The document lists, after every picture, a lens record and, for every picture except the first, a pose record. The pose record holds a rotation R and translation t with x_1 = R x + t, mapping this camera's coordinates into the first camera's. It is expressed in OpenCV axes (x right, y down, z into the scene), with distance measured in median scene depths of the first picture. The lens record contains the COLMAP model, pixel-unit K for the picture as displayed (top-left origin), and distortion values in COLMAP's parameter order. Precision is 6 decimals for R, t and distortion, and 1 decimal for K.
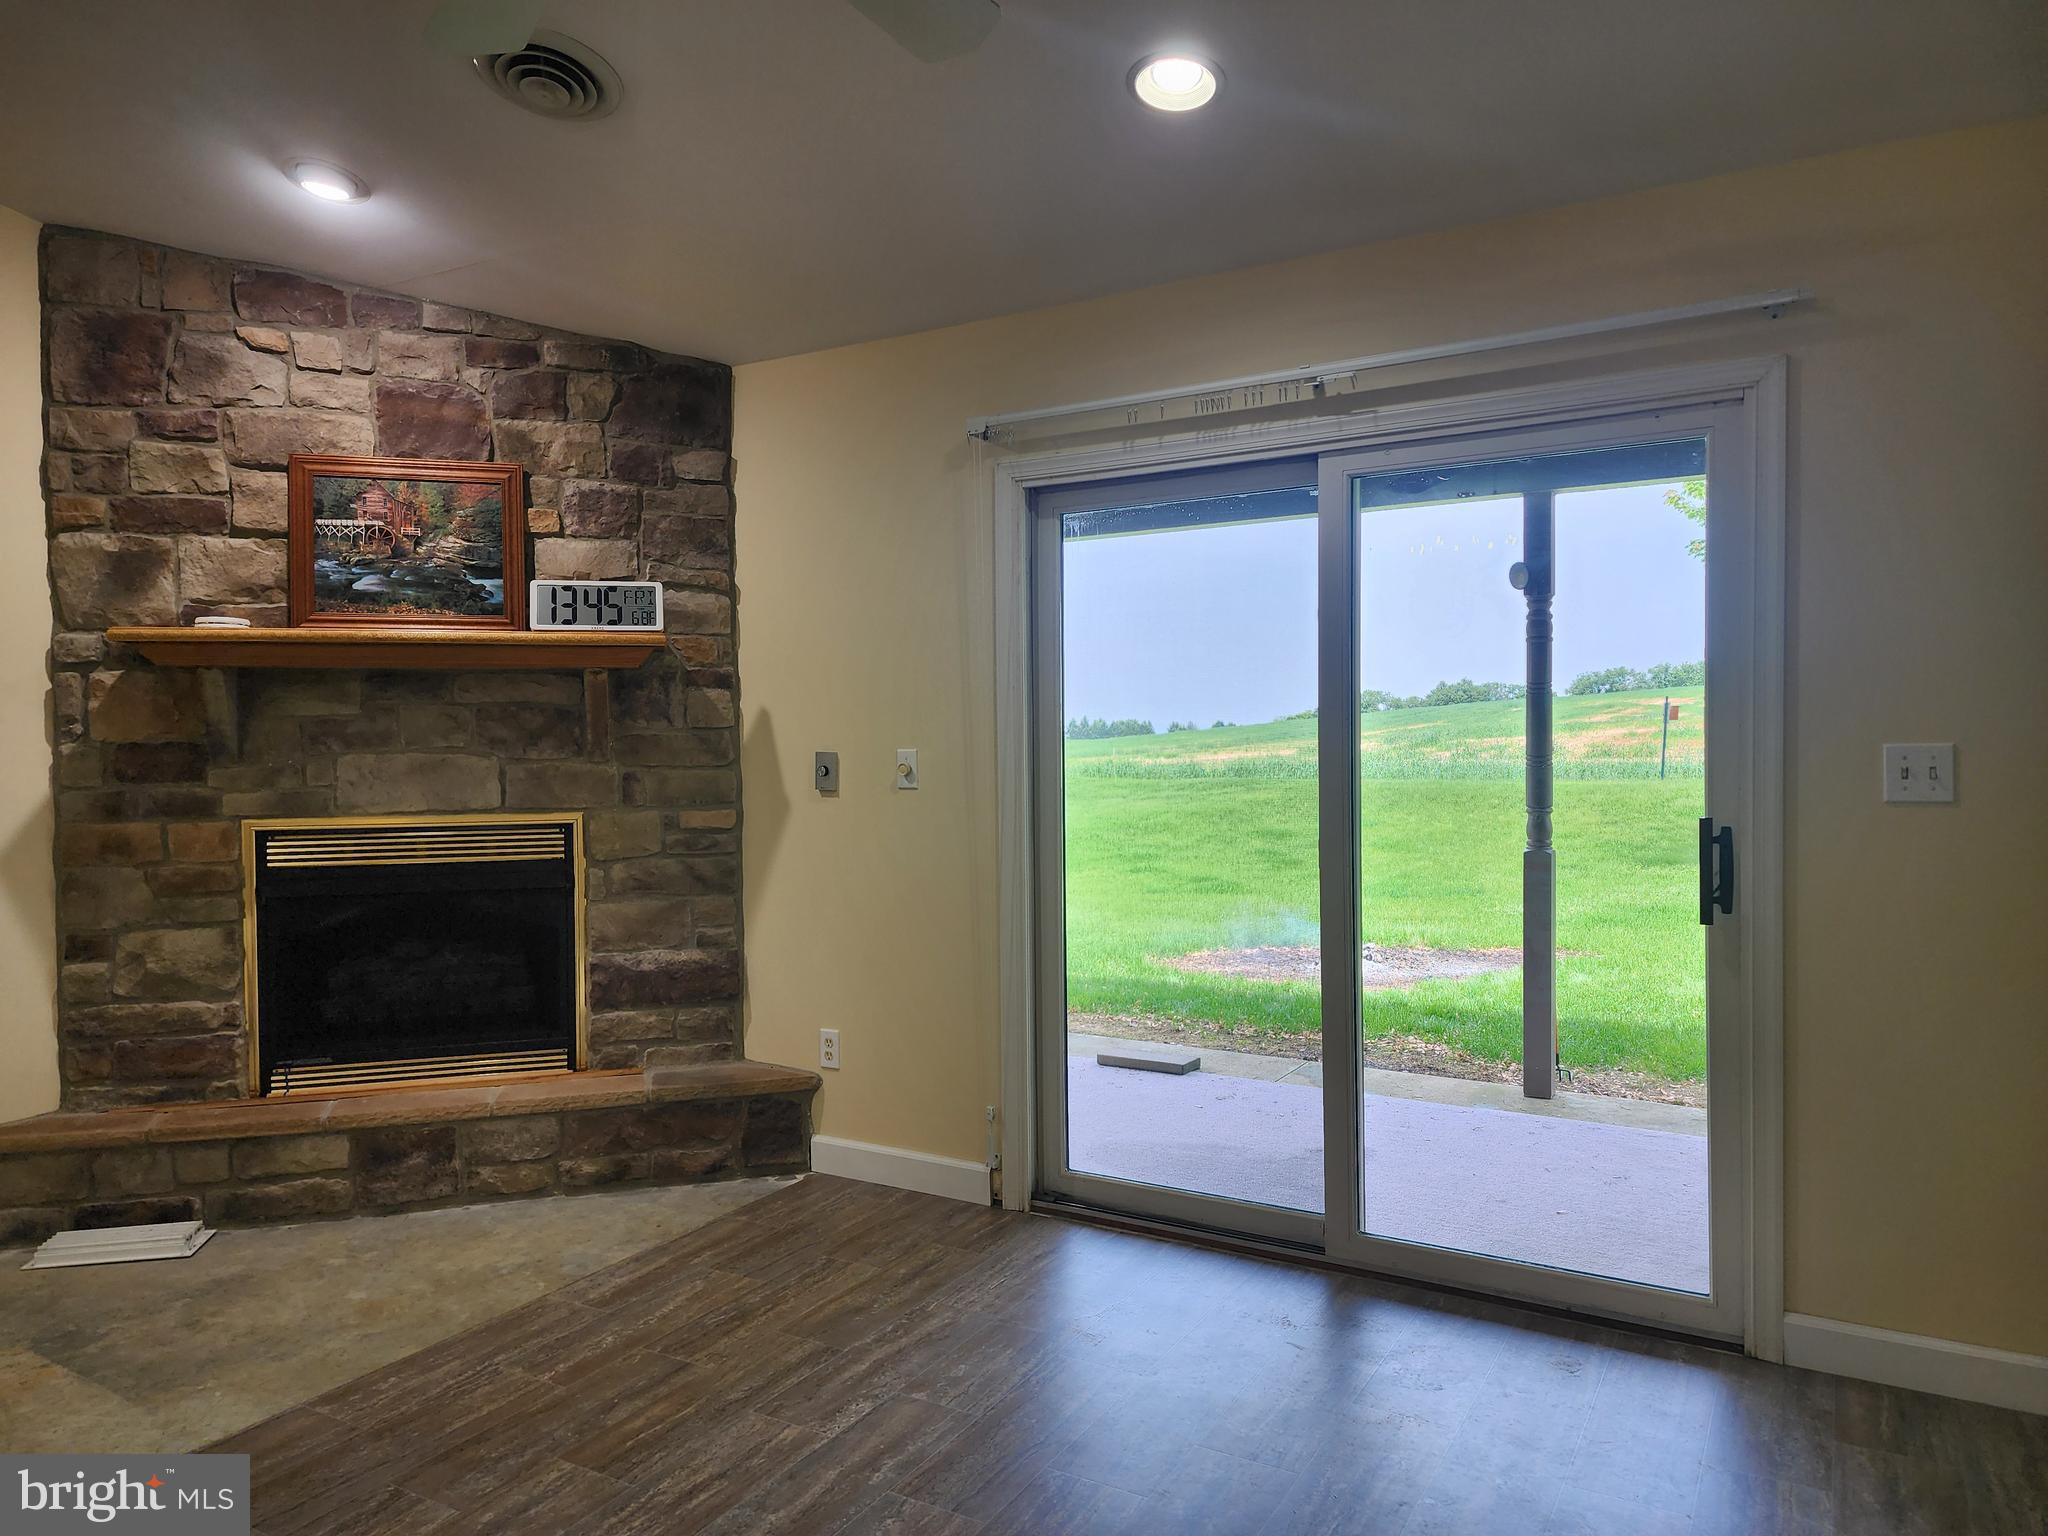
lens RADIAL K [[1362.0, 0, 1009.9], [0, 1362.0, 746.7], [0, 0, 1]] dist [0.072629, -0.061966]
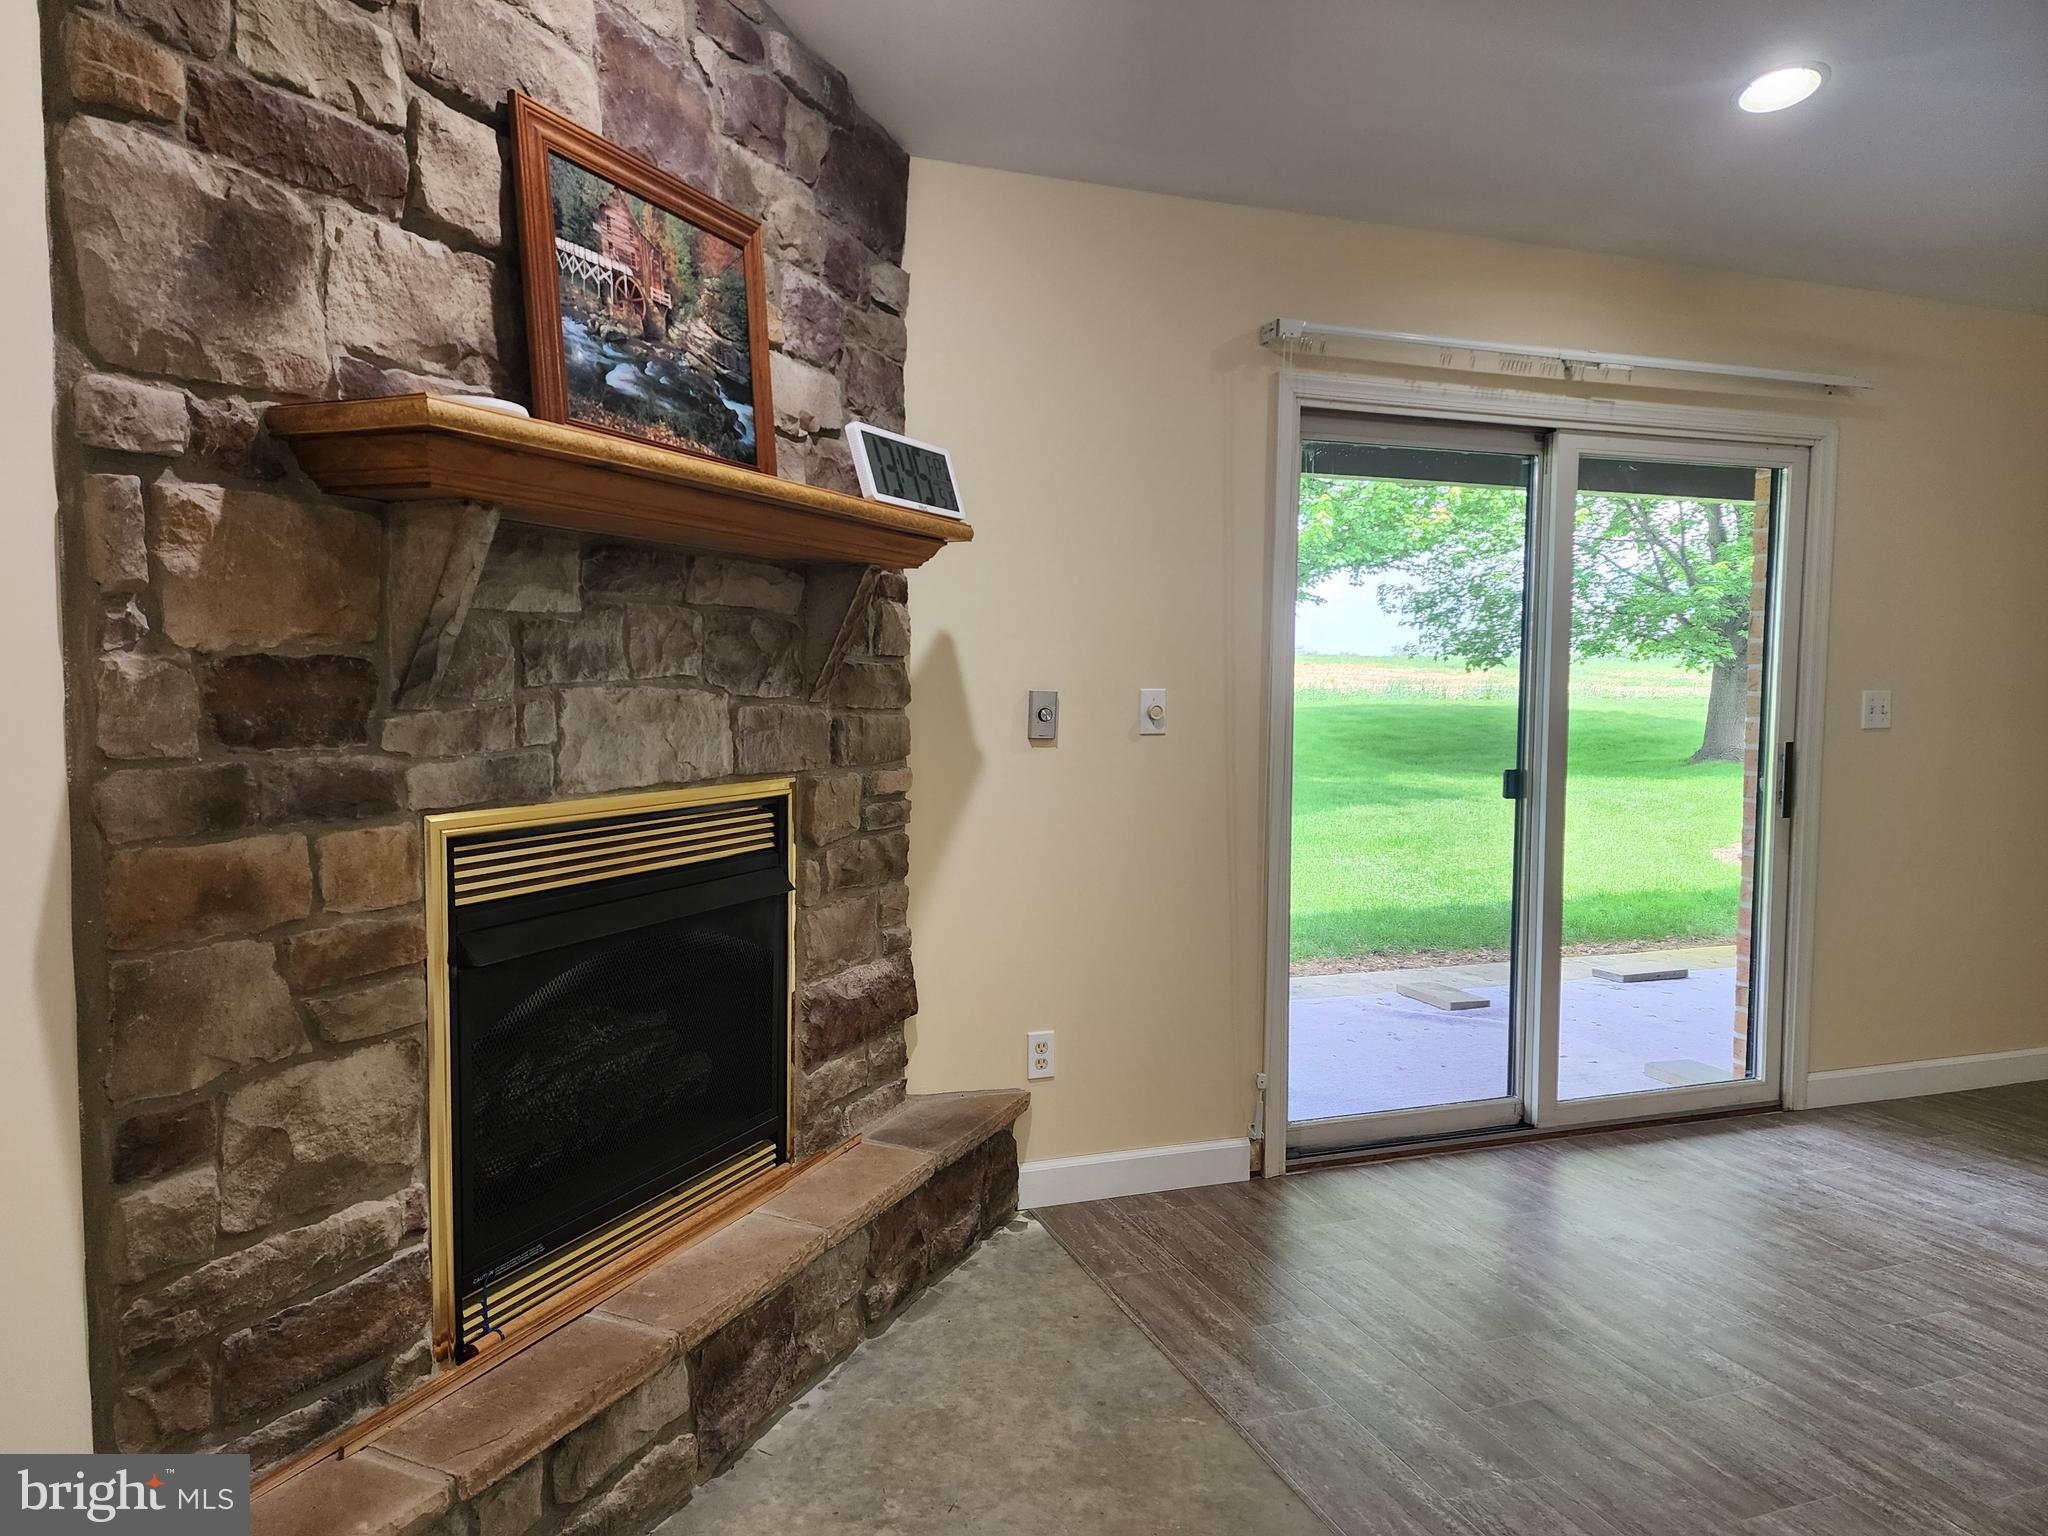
lens RADIAL K [[1360.1, 0, 1022.6], [0, 1360.1, 754.9], [0, 0, 1]] dist [0.069895, -0.063353]
pose [[0.632925, -0.028128, 0.773702, -0.804951], [-0.009563, 0.998980, 0.044142, 0.006931], [-0.774154, -0.035337, 0.632010, 0.529529]]
